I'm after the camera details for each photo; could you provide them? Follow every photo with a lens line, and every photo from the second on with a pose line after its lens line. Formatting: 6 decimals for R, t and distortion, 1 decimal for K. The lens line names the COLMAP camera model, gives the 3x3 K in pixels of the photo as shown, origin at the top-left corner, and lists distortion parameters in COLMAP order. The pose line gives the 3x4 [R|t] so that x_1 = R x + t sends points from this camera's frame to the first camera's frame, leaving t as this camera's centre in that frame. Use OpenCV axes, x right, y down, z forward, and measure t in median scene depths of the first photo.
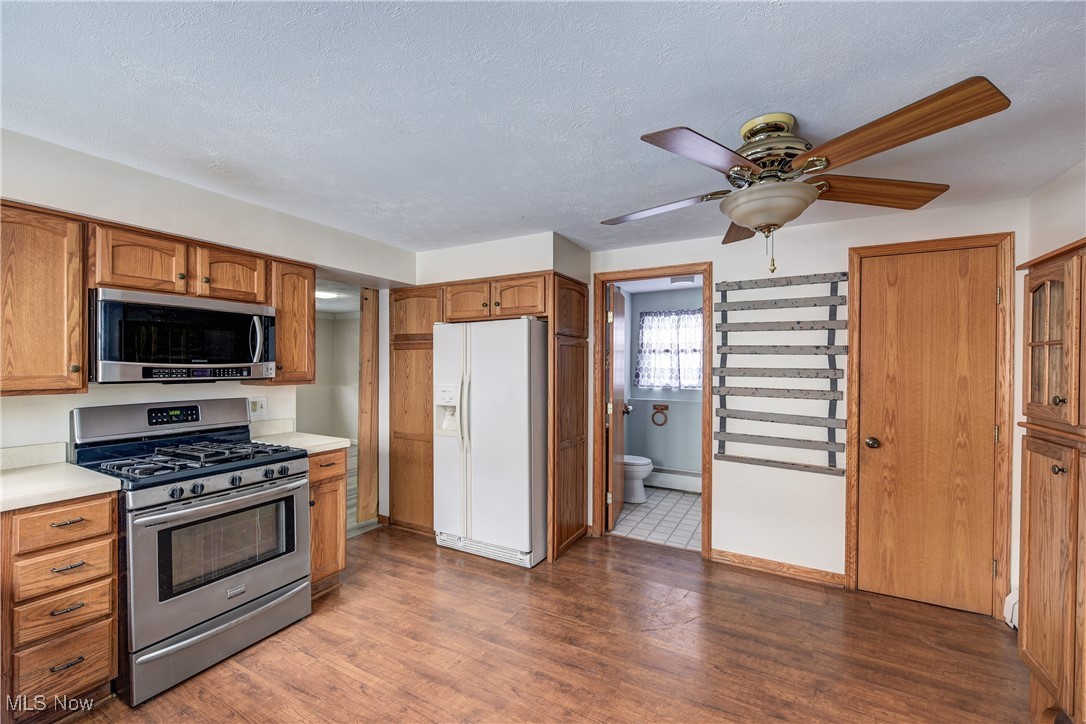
lens RADIAL K [[442.8, 0, 540.7], [0, 442.8, 365.8], [0, 0, 1]] dist [-0.008489, -0.000231]
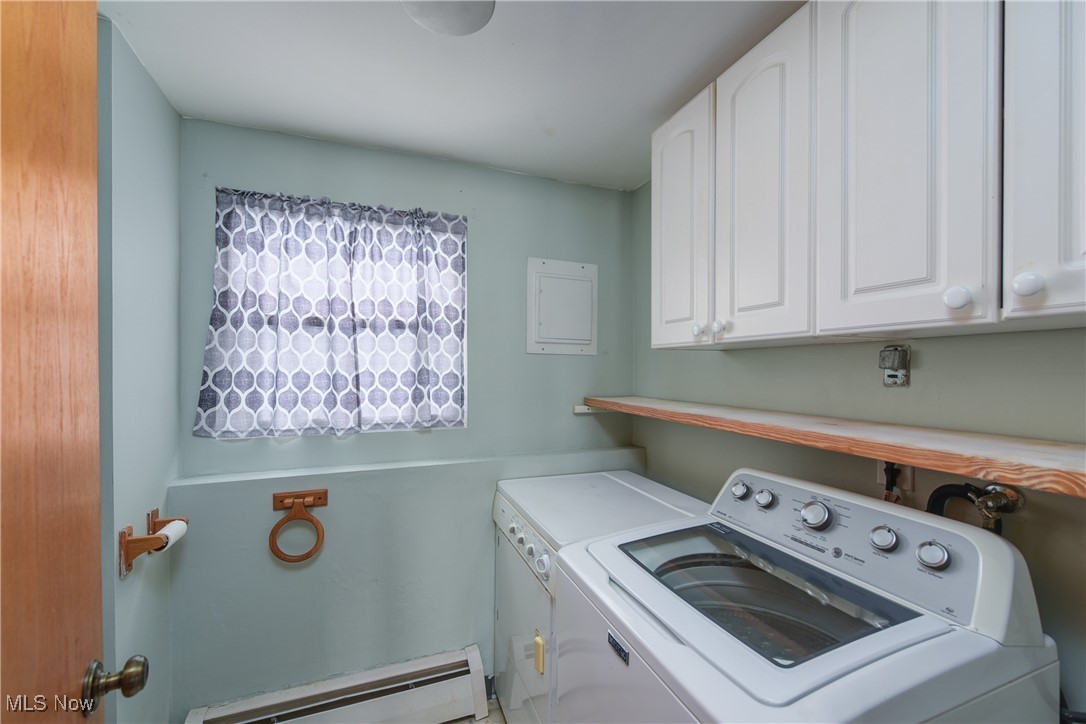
lens RADIAL K [[434.1, 0, 539.2], [0, 434.1, 368.4], [0, 0, 1]] dist [0.000444, -0.000537]
pose [[0.653231, -0.007380, 0.757122, 0.295584], [0.001758, 0.999965, 0.008229, -0.001624], [-0.757156, -0.004044, 0.653221, 1.324573]]
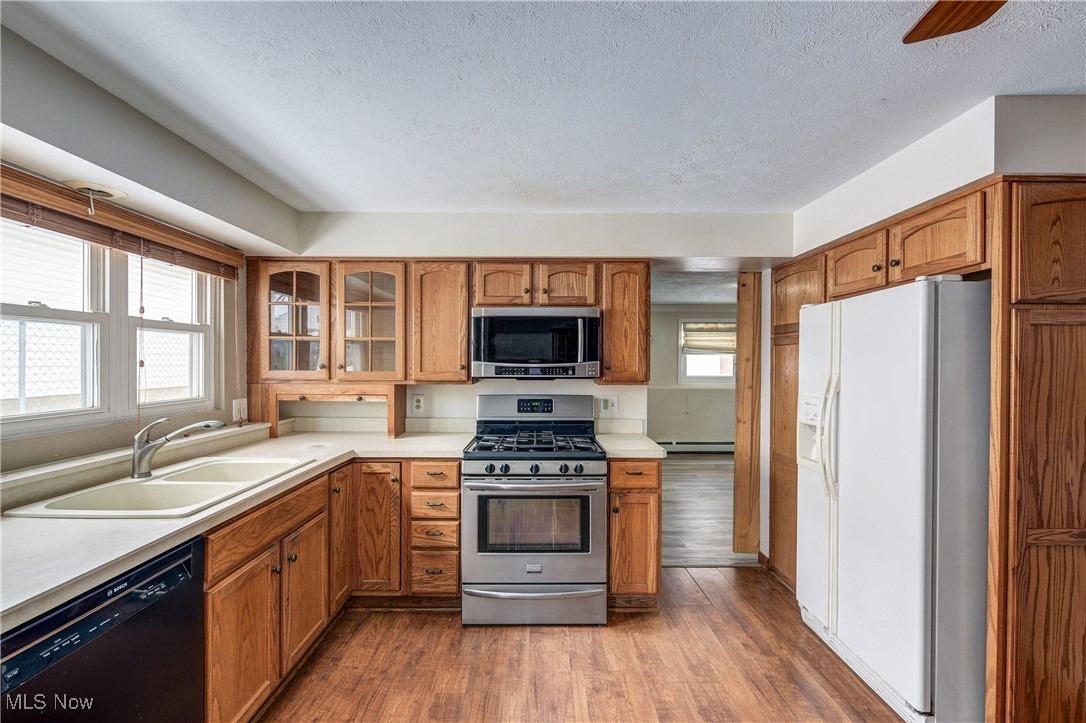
lens RADIAL K [[470.6, 0, 541.9], [0, 470.6, 366.0], [0, 0, 1]] dist [-0.001257, -0.000251]
pose [[0.481466, 0.005352, -0.876449, 0.275834], [-0.004767, 0.999983, 0.003488, -0.001825], [0.876452, 0.002499, 0.481483, 0.346544]]
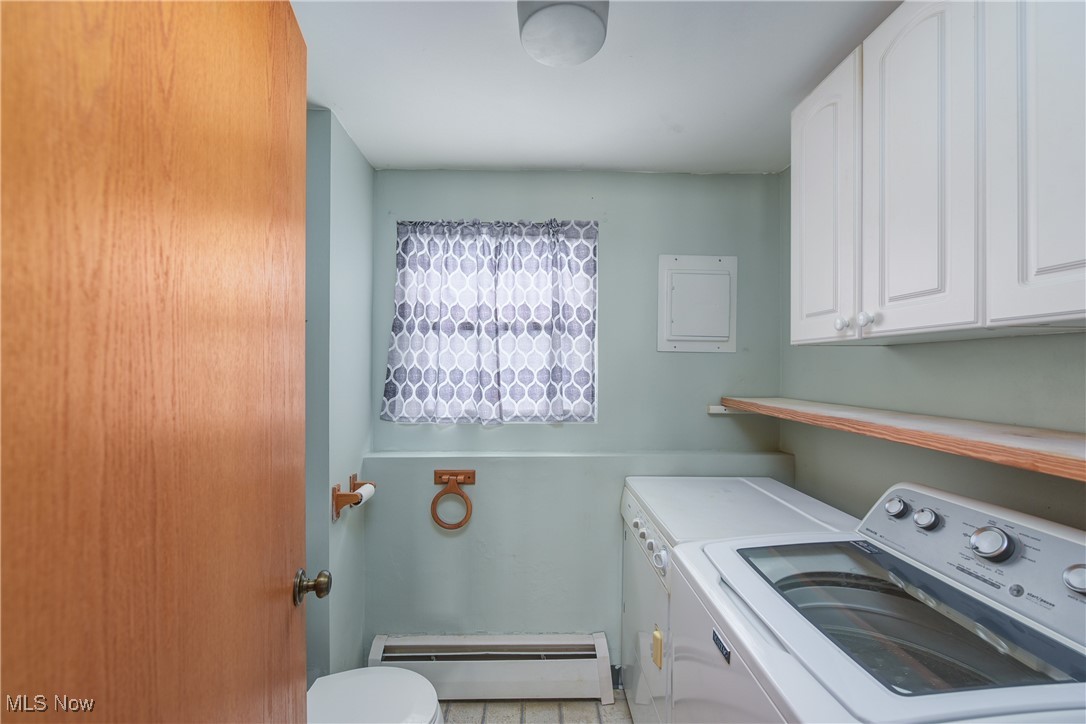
lens RADIAL K [[447.0, 0, 543.0], [0, 447.0, 362.0], [0, 0, 1]] dist [-0.002270, -0.000251]
pose [[0.870223, 0.000471, 0.492659, 0.299211], [0.002380, 0.999984, -0.005160, 0.000096], [-0.492653, 0.005663, 0.870207, 1.258447]]
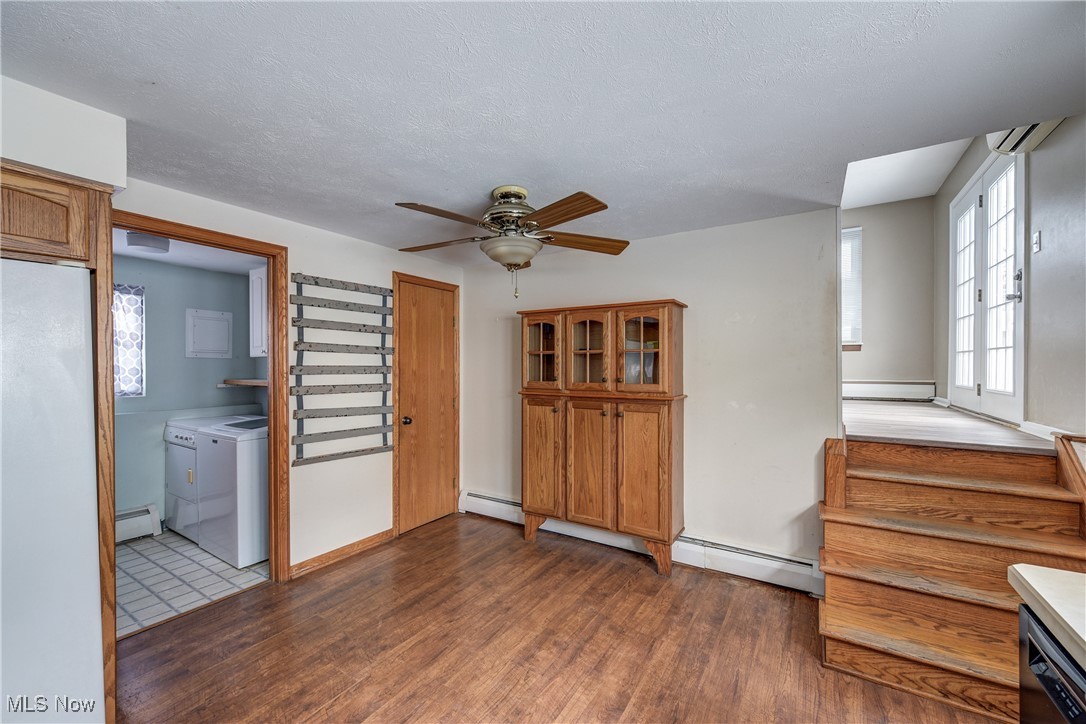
lens RADIAL K [[427.8, 0, 542.9], [0, 427.8, 365.5], [0, 0, 1]] dist [-0.001189, -0.000270]
pose [[0.061912, -0.006180, 0.998062, -0.537819], [0.003312, 0.999977, 0.005986, 0.000350], [-0.998076, 0.002934, 0.061931, 0.515921]]
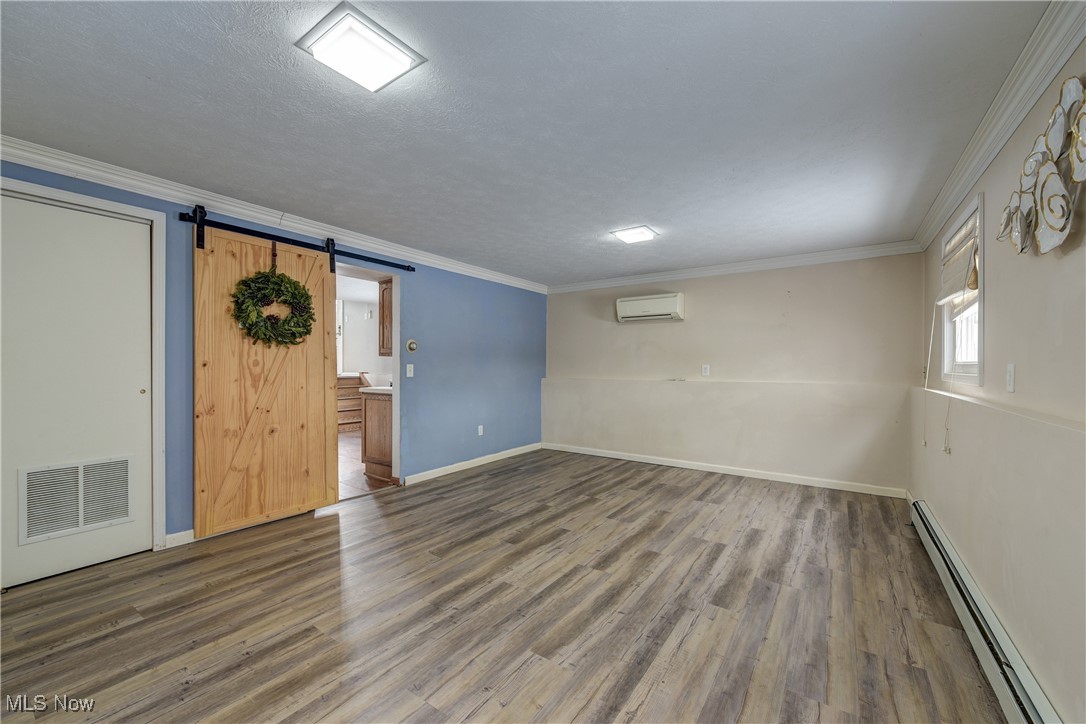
lens RADIAL K [[427.8, 0, 542.9], [0, 427.8, 365.5], [0, 0, 1]] dist [-0.001189, -0.000270]
pose [[-0.993914, -0.007163, 0.109927, -1.414854], [-0.007076, 0.999974, 0.001187, 0.079110], [-0.109932, 0.000402, -0.993939, 2.717910]]
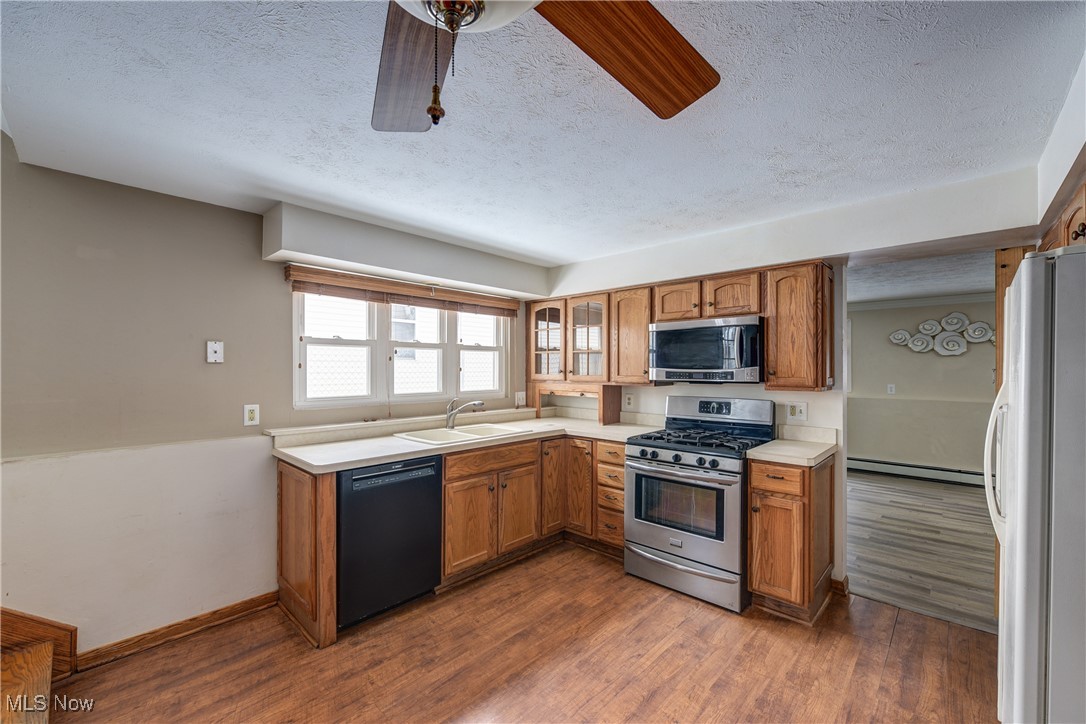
lens RADIAL K [[442.8, 0, 540.7], [0, 442.8, 365.8], [0, 0, 1]] dist [-0.008489, -0.000231]
pose [[-0.254265, -0.008672, -0.967096, 0.534553], [-0.004823, 0.999959, -0.007699, -0.001589], [0.967123, 0.002707, -0.254296, 0.734594]]
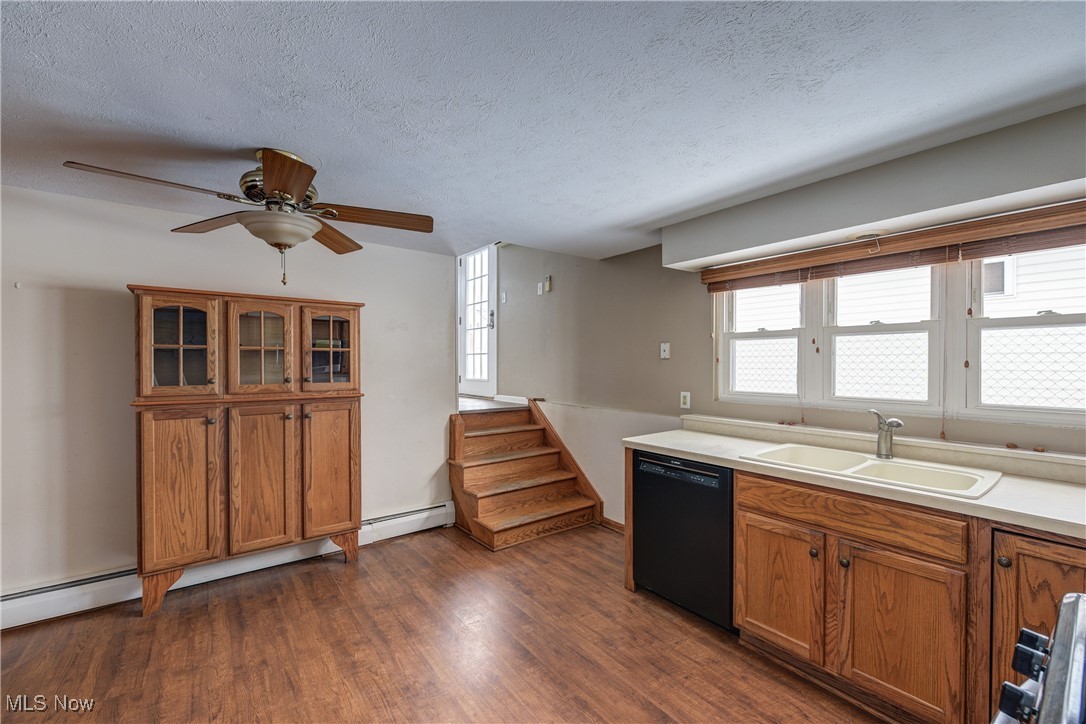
lens RADIAL K [[436.2, 0, 541.5], [0, 436.2, 364.7], [0, 0, 1]] dist [-0.010081, -0.000044]
pose [[-0.912034, -0.006445, 0.410064, -0.384609], [-0.004215, 0.999971, 0.006342, -0.000413], [-0.410093, 0.004056, -0.912035, 1.124829]]
